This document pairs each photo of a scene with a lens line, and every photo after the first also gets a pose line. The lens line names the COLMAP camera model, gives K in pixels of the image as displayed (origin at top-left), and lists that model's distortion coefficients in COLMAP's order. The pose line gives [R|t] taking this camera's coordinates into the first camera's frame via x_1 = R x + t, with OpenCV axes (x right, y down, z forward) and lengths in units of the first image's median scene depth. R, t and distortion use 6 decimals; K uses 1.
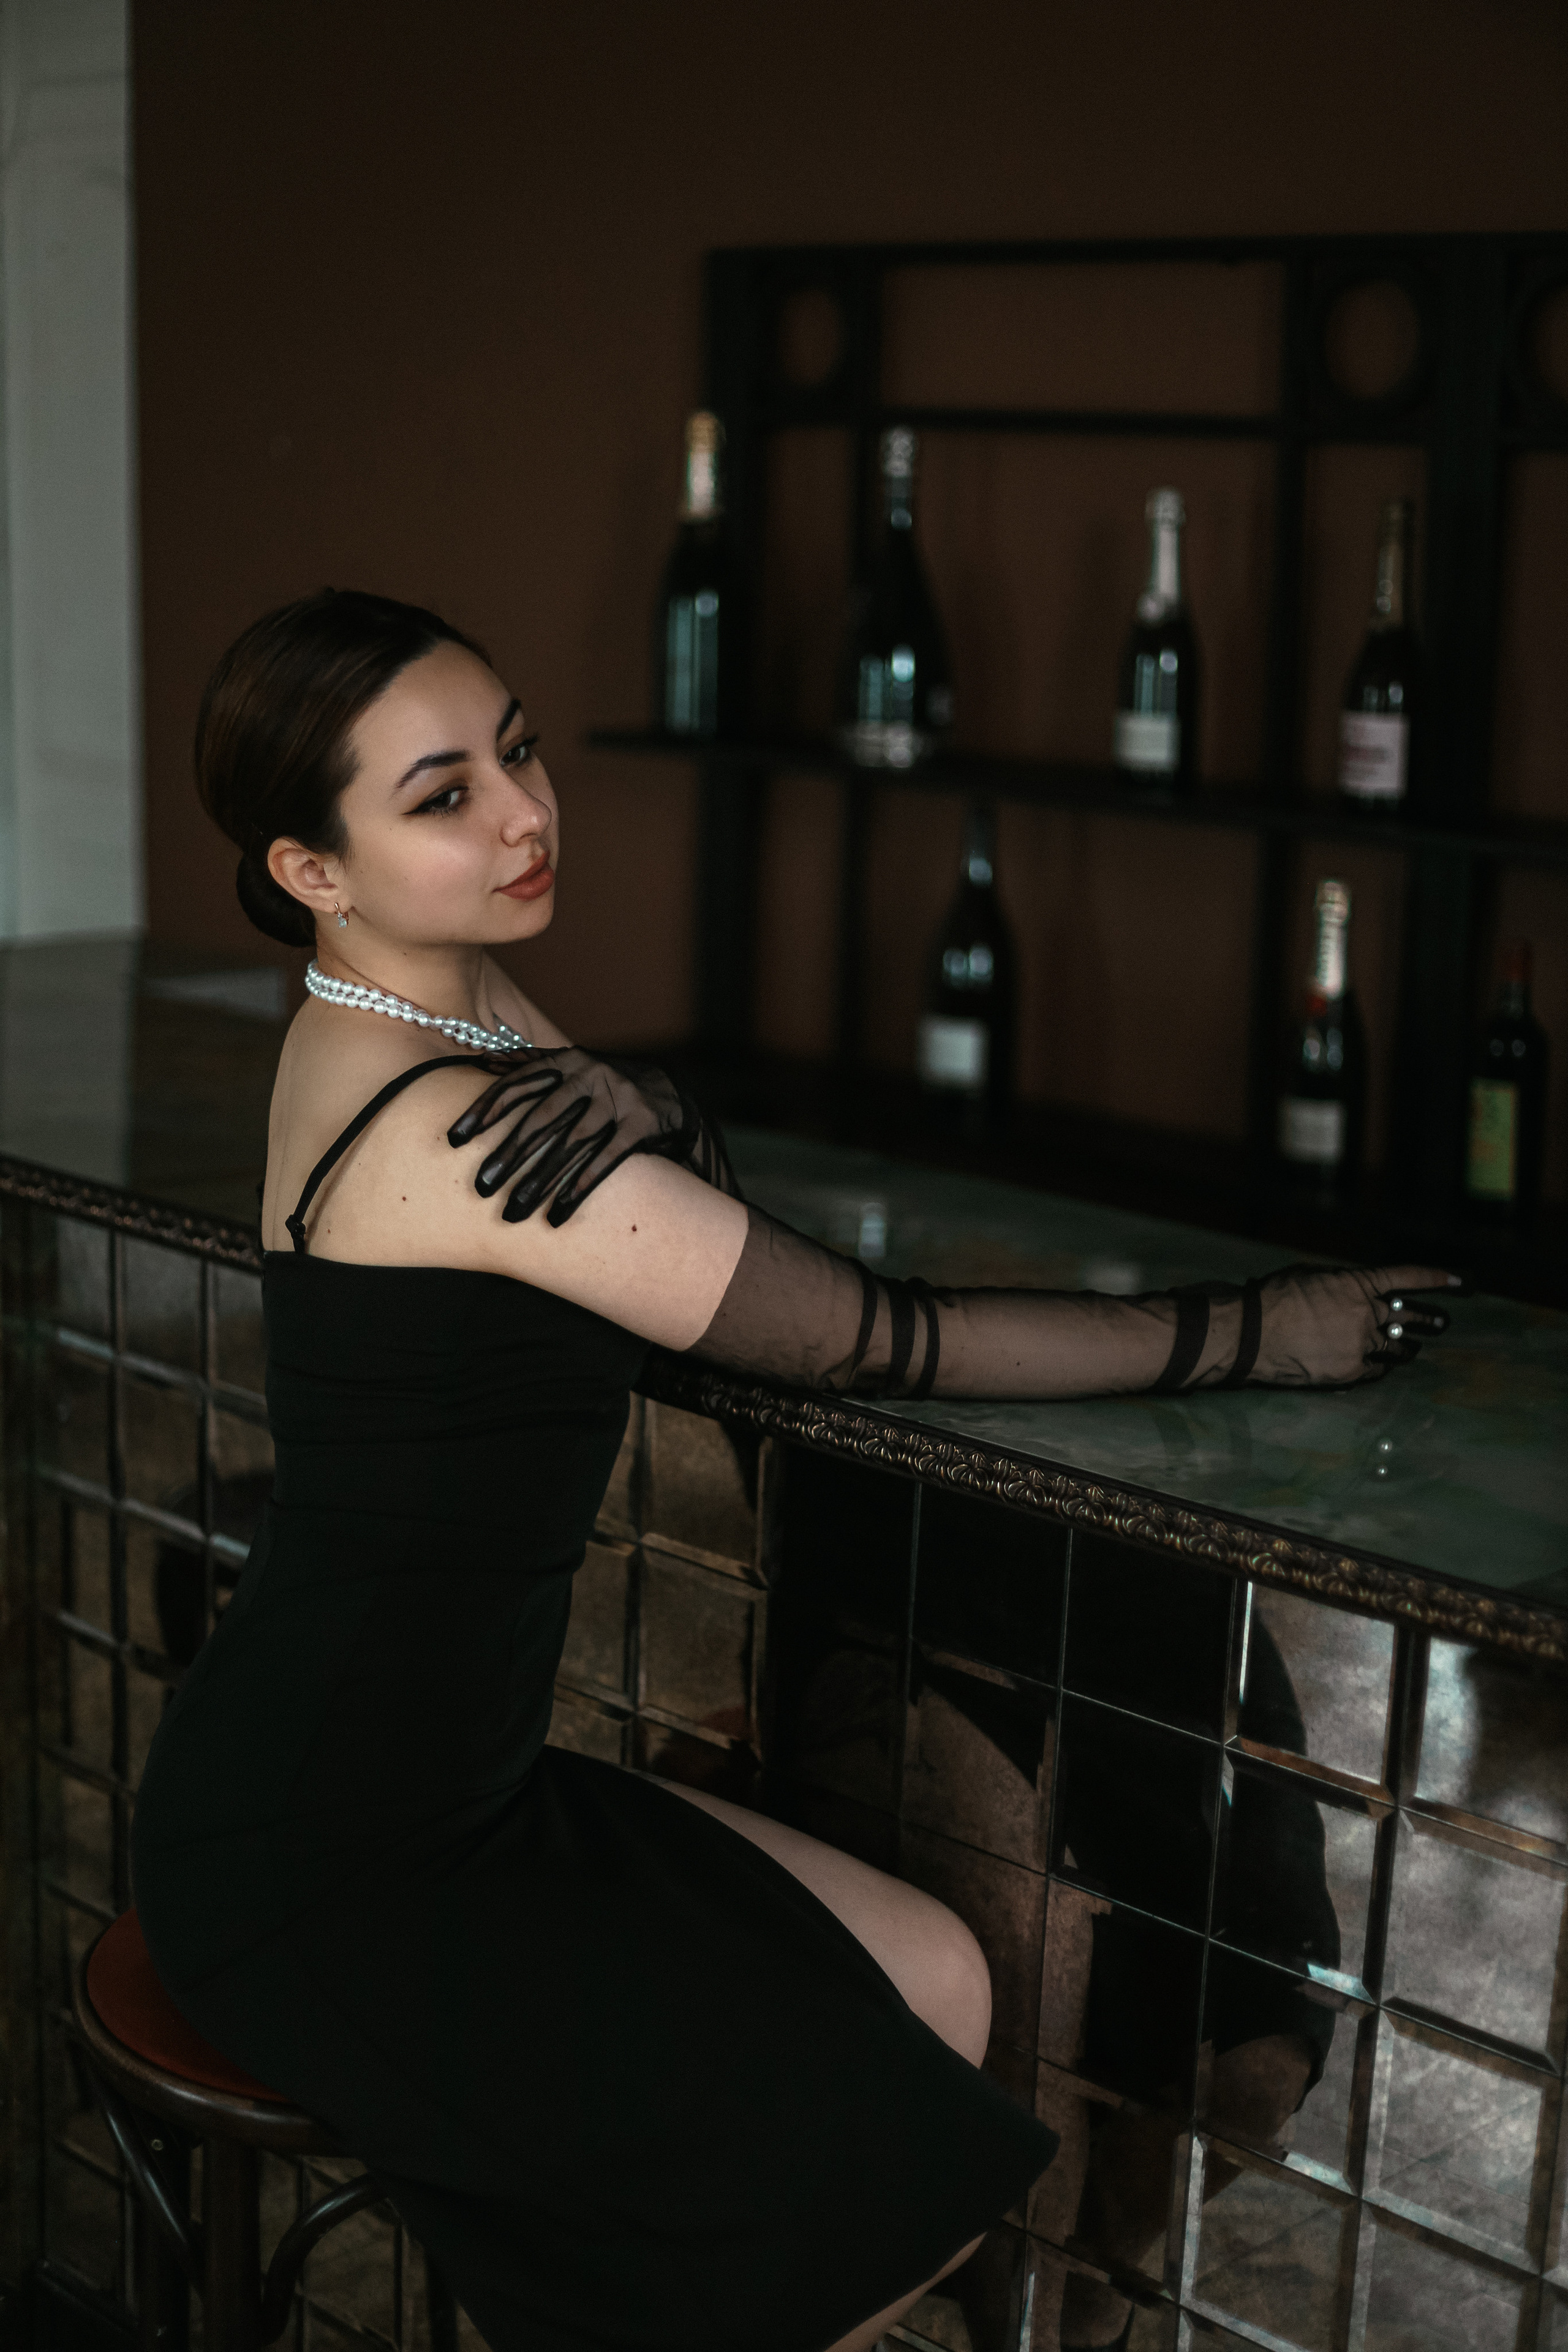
lens RADIAL K [[3462.8, 0, 784.0], [0, 3462.8, 1176.0], [0, 0, 1]] dist [-0.136020, 0.138198]
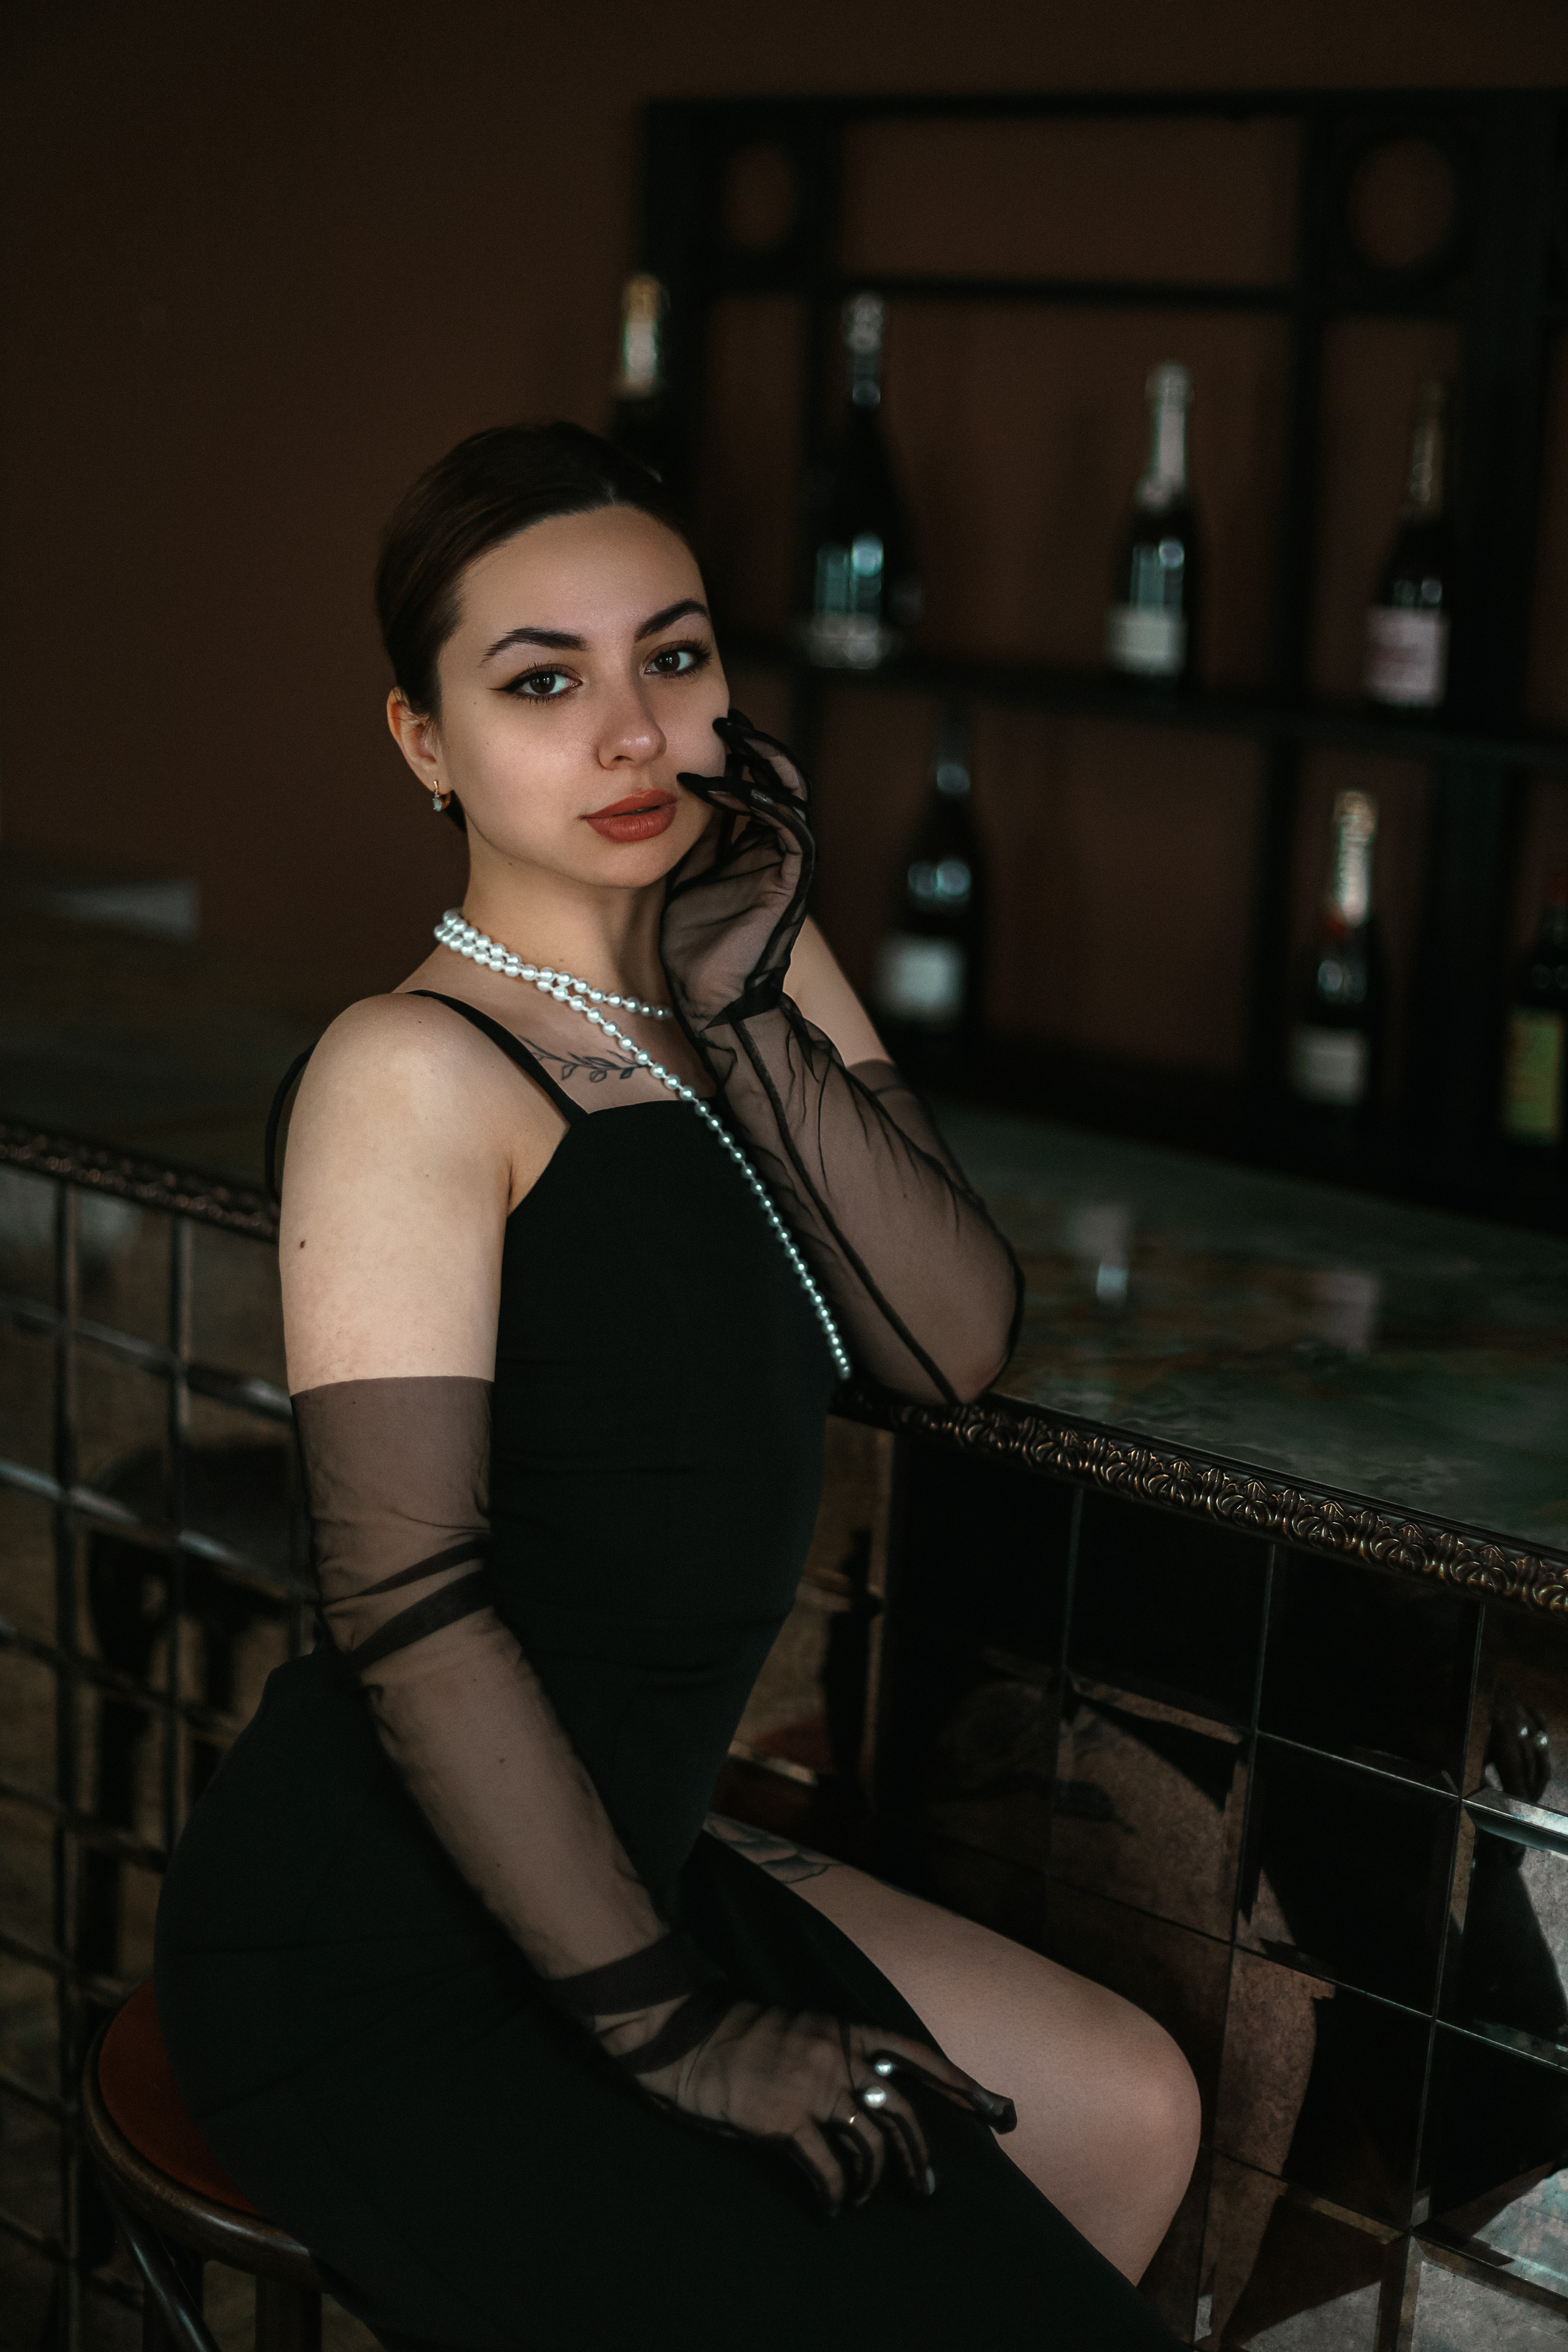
lens RADIAL K [[3462.8, 0, 784.0], [0, 3462.8, 1176.0], [0, 0, 1]] dist [-0.136020, 0.138198]
pose [[0.997625, -0.000572, 0.068881, -0.079752], [-0.001122, 0.999698, 0.024555, -0.008450], [-0.068875, -0.024574, 0.997323, 0.130722]]
